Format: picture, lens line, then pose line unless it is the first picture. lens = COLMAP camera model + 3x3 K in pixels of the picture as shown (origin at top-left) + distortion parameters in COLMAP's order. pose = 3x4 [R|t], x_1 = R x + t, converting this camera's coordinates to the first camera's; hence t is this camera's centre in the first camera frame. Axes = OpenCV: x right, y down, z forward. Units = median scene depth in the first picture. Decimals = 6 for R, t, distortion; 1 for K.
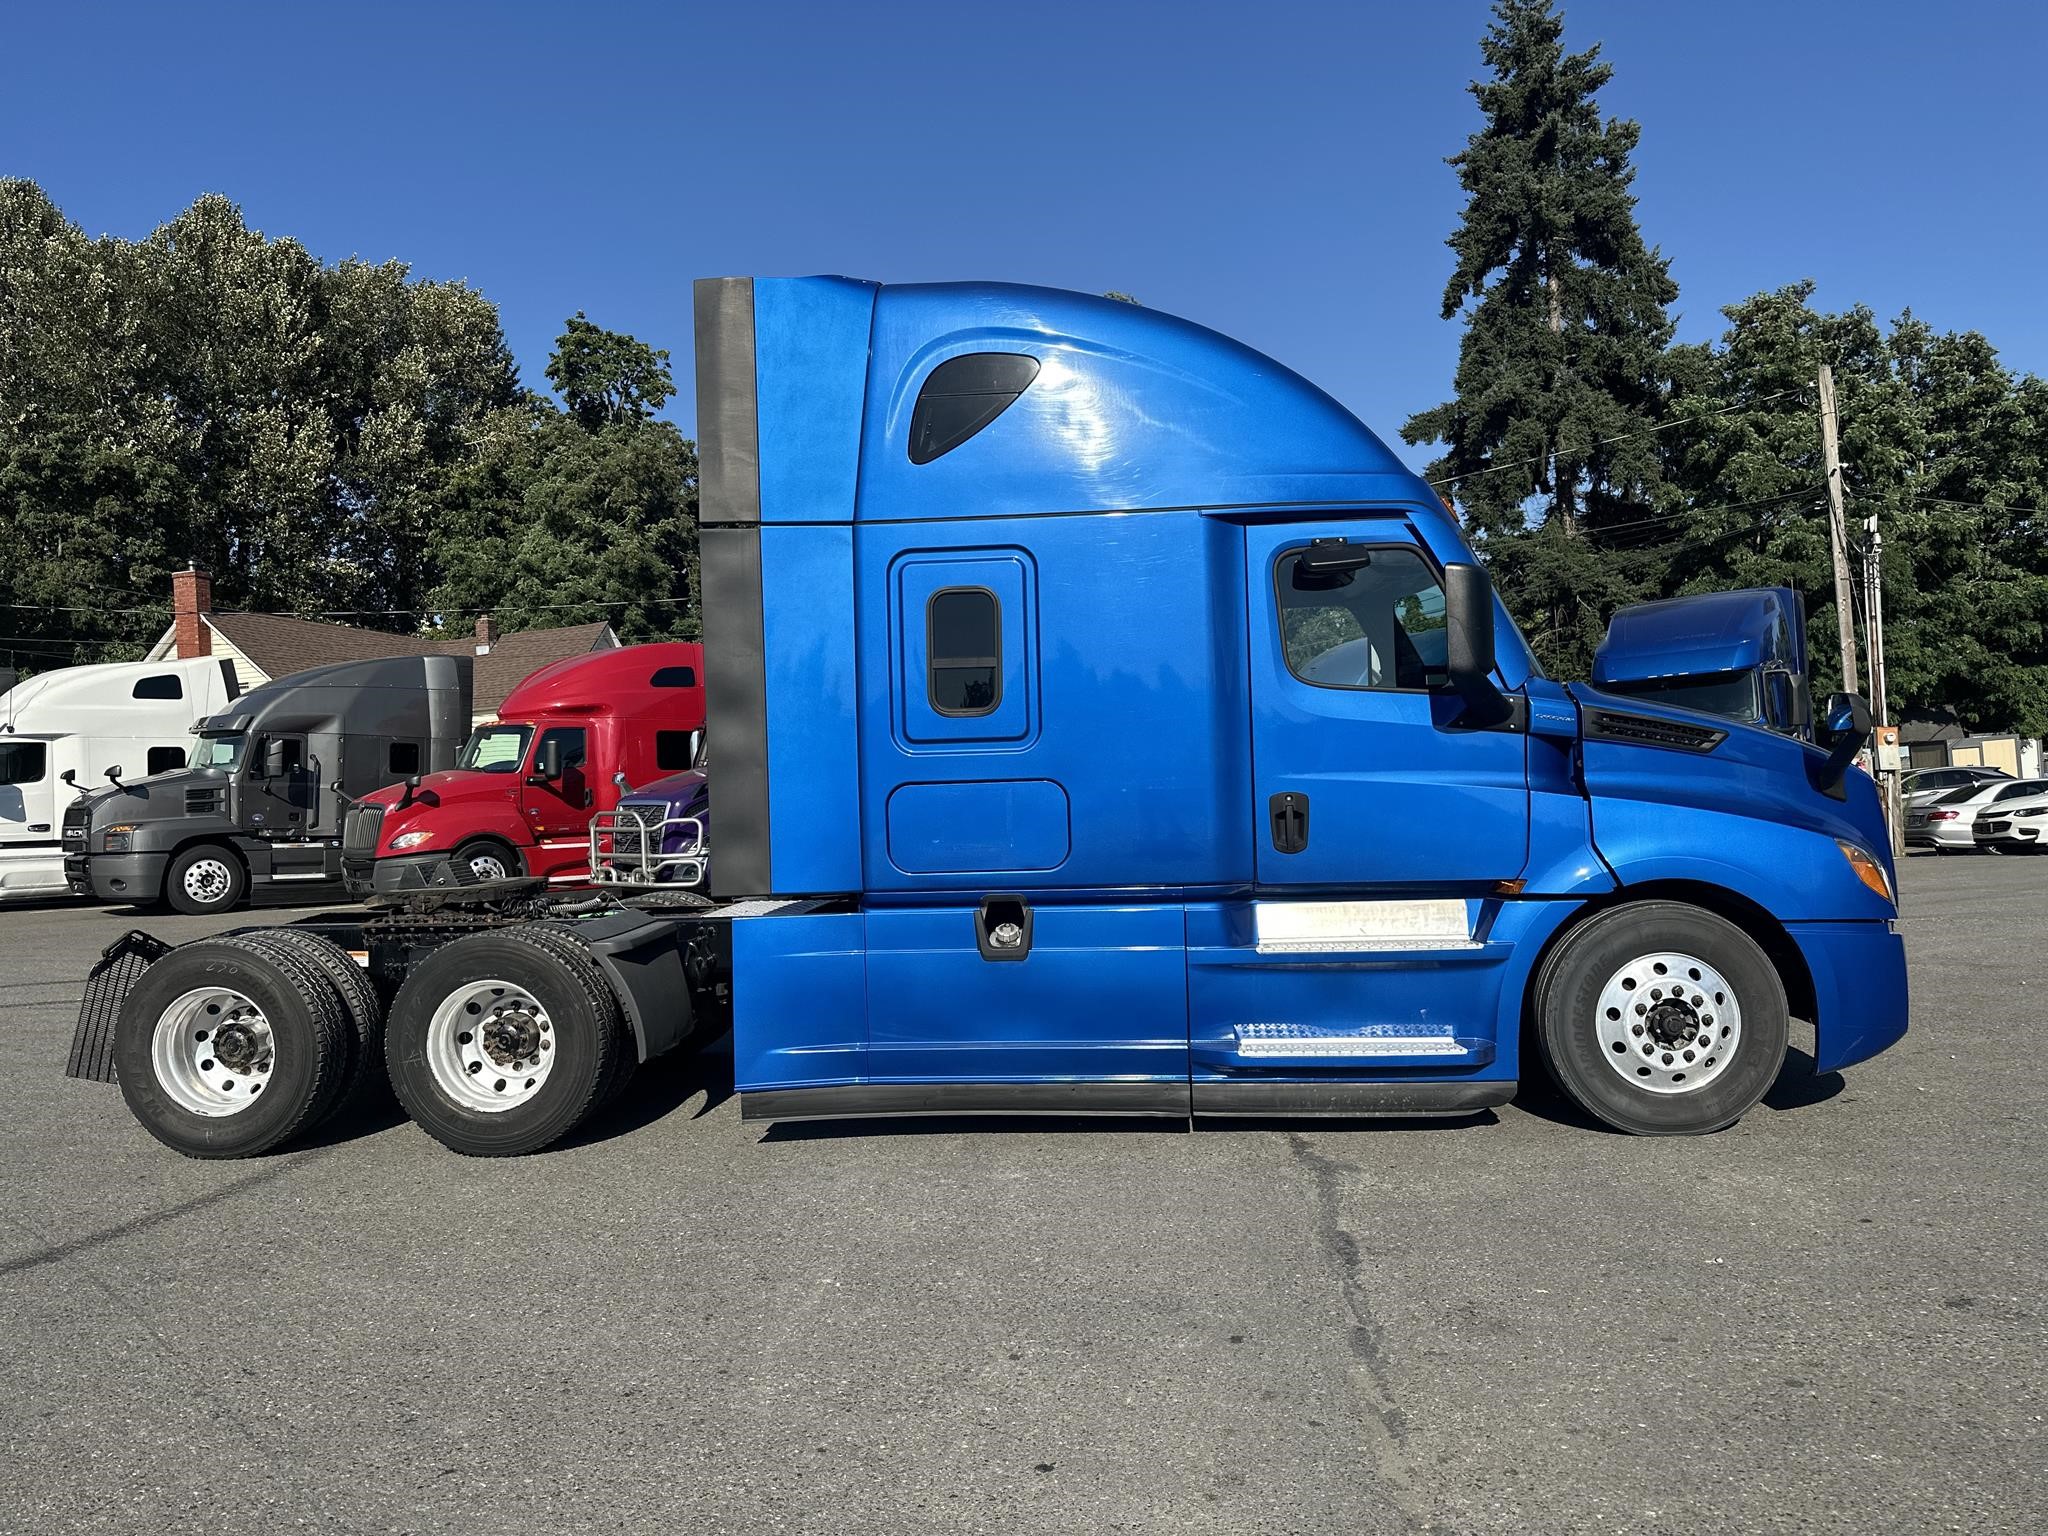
lens RADIAL K [[1442.8, 0, 1024.0], [0, 1442.8, 768.0], [0, 0, 1]] dist [0.042904, -0.057058]
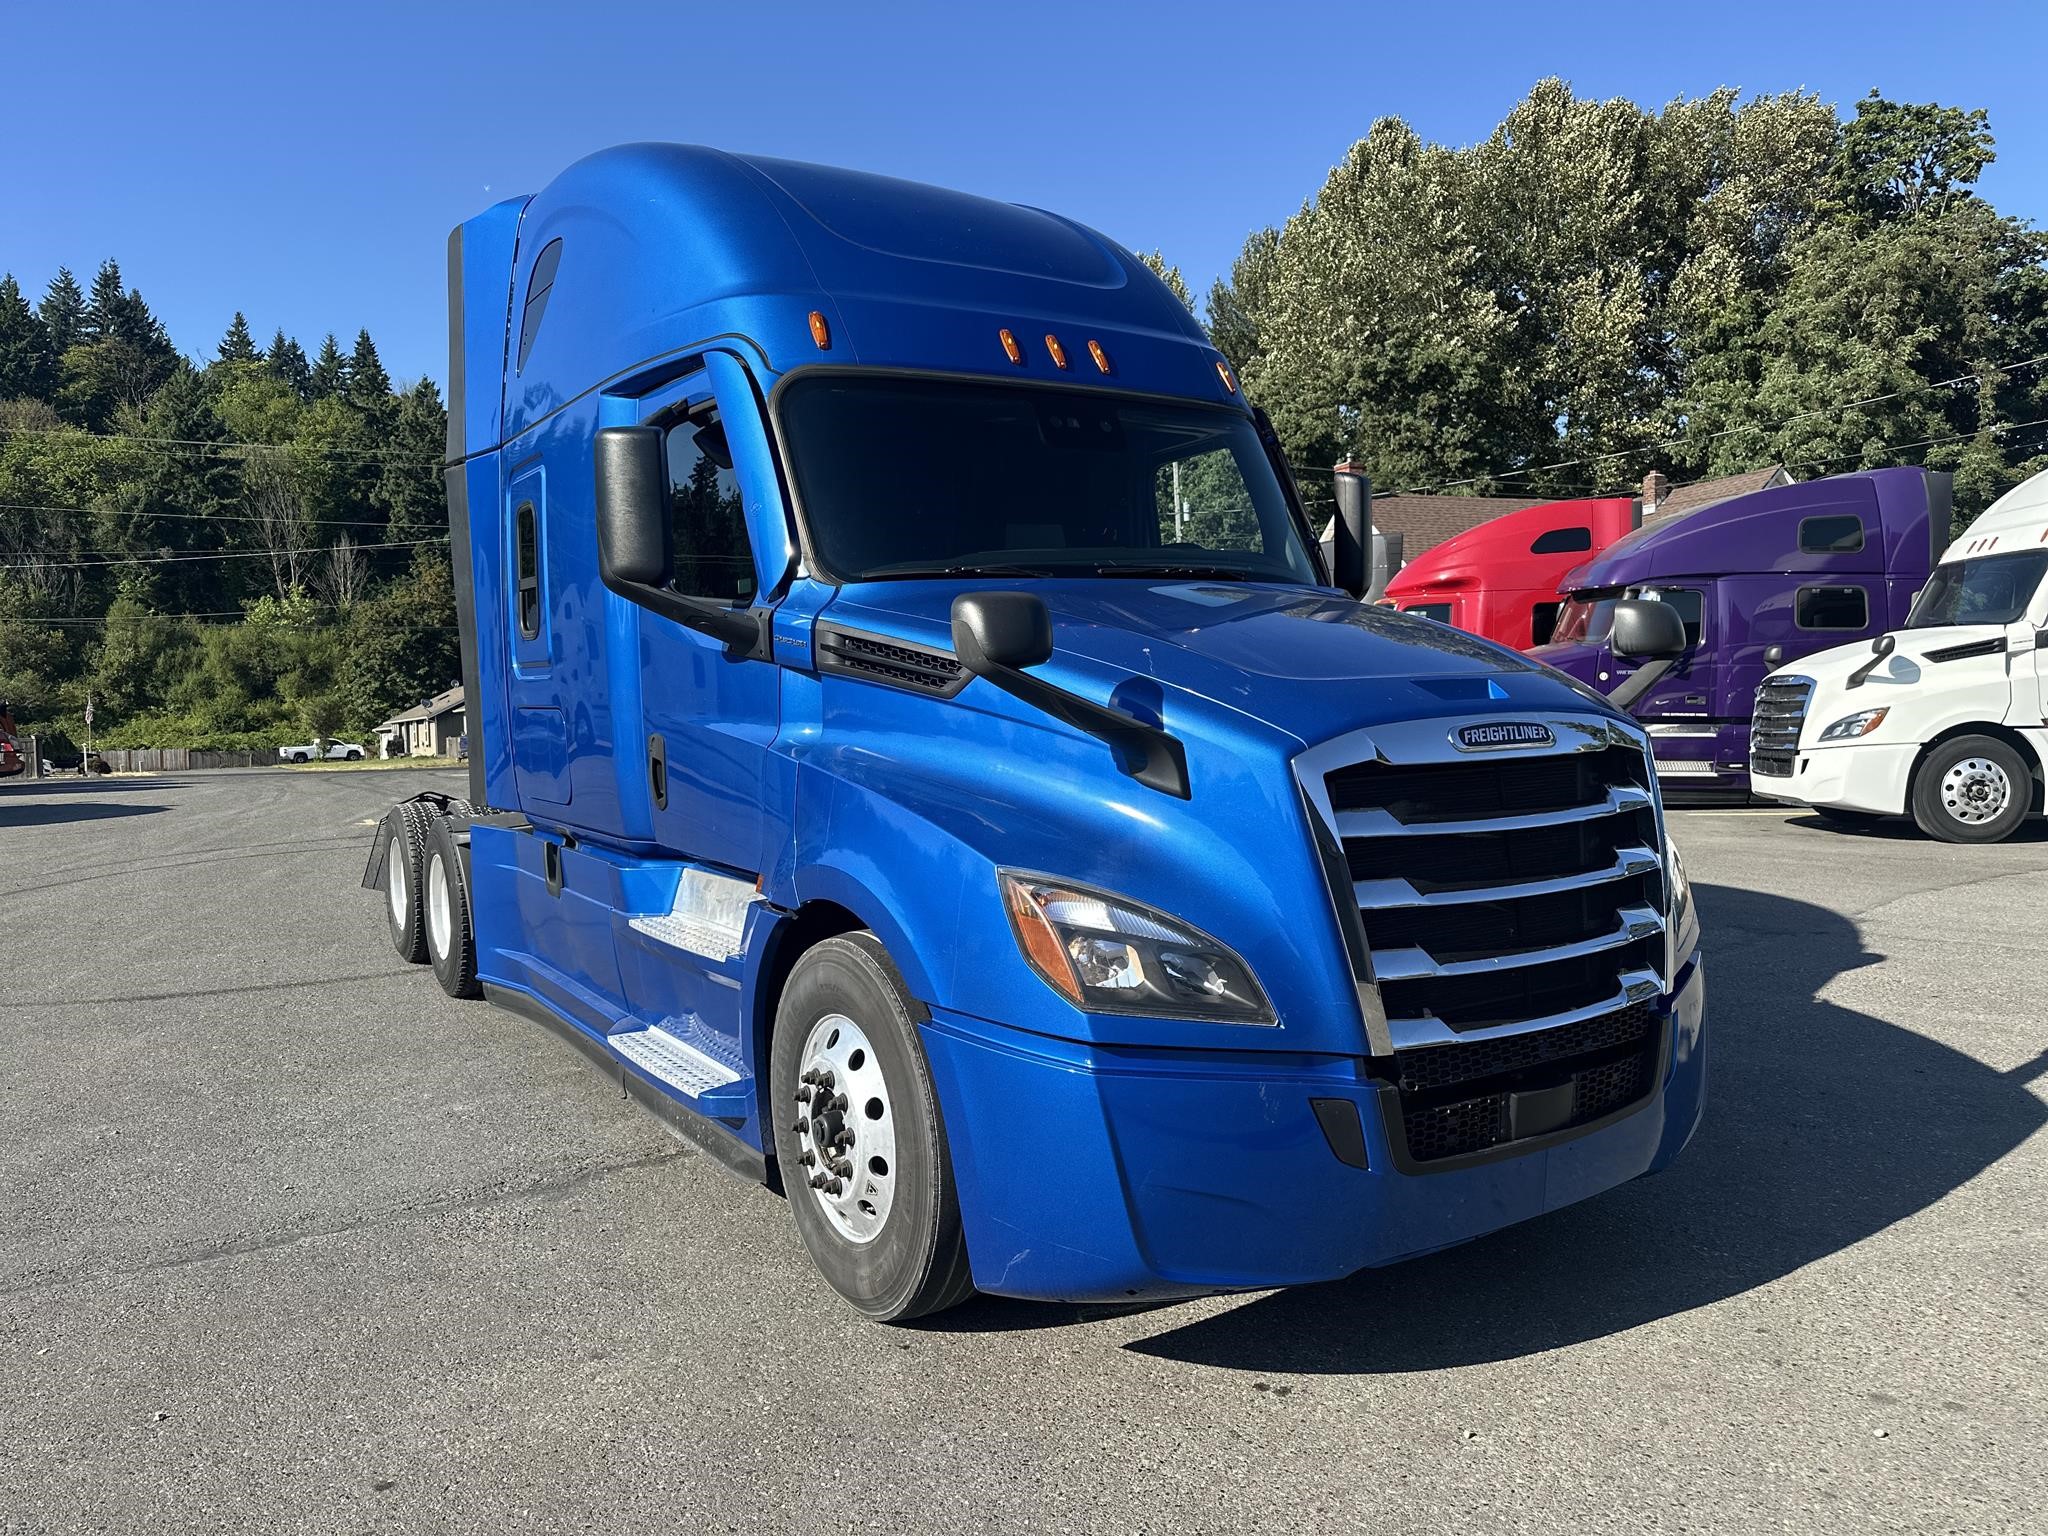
lens RADIAL K [[1442.8, 0, 1024.0], [0, 1442.8, 768.0], [0, 0, 1]] dist [0.042904, -0.057058]
pose [[0.605054, 0.063029, -0.793686, 0.088316], [0.014299, 0.995841, 0.089984, -0.002925], [0.796056, -0.065794, 0.601636, 0.063497]]
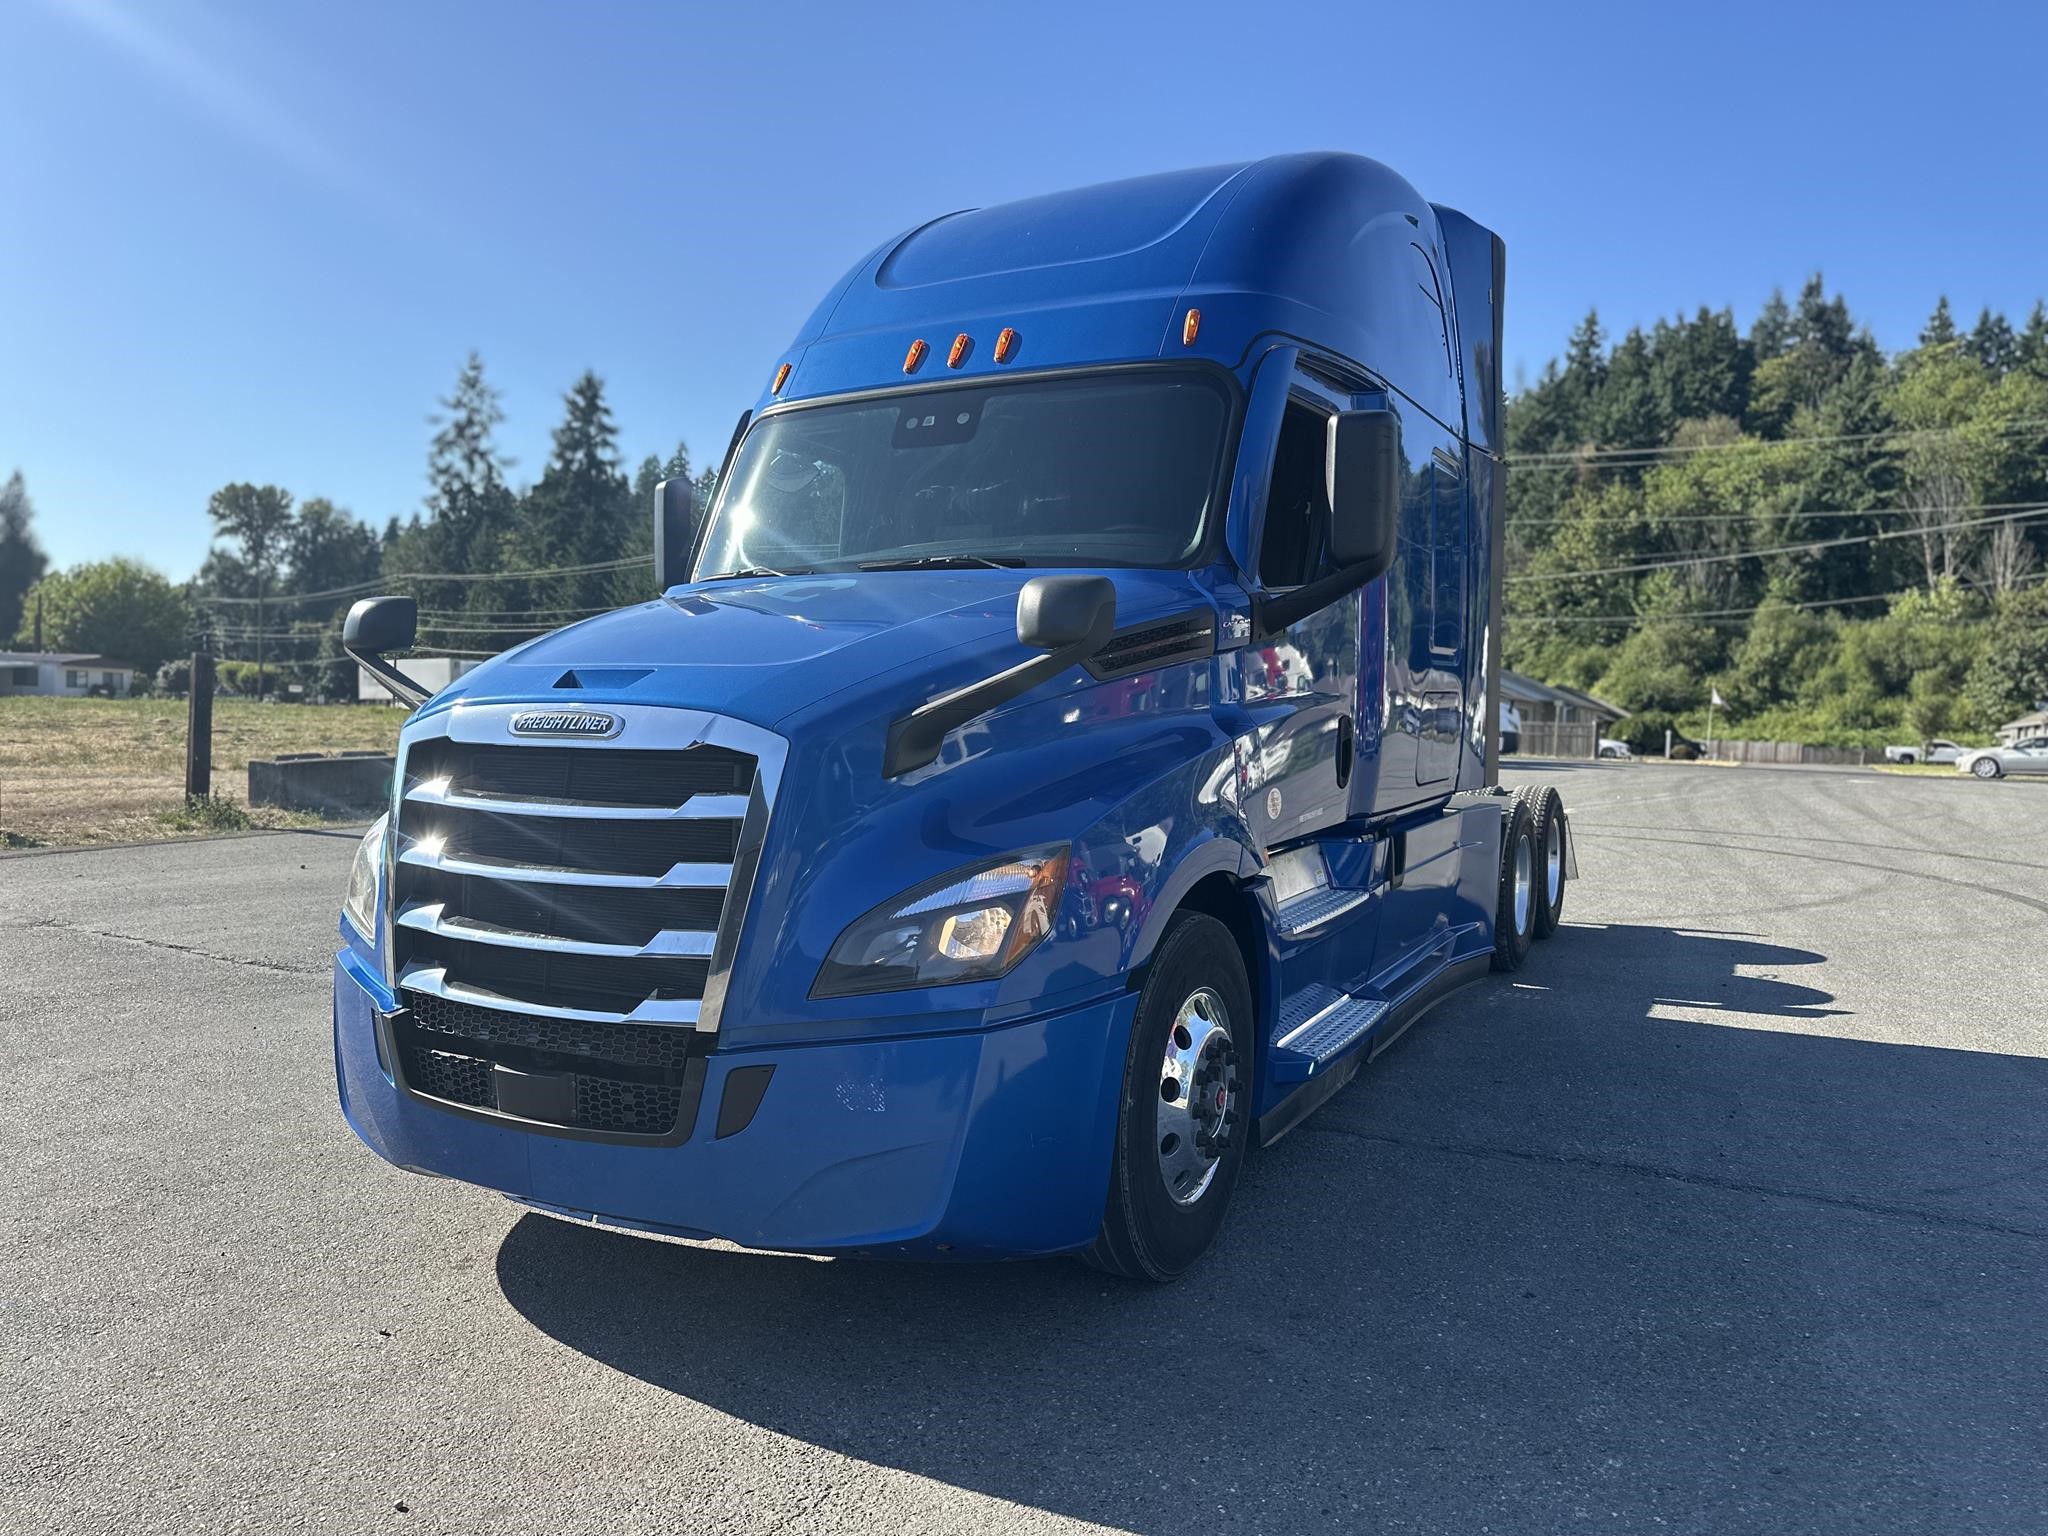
lens RADIAL K [[1442.8, 0, 1024.0], [0, 1442.8, 768.0], [0, 0, 1]] dist [0.042904, -0.057058]
pose [[-0.399753, 0.075118, -0.913540, 0.098789], [0.015561, 0.997049, 0.075175, -0.001278], [0.916491, 0.015836, -0.399742, 0.143518]]
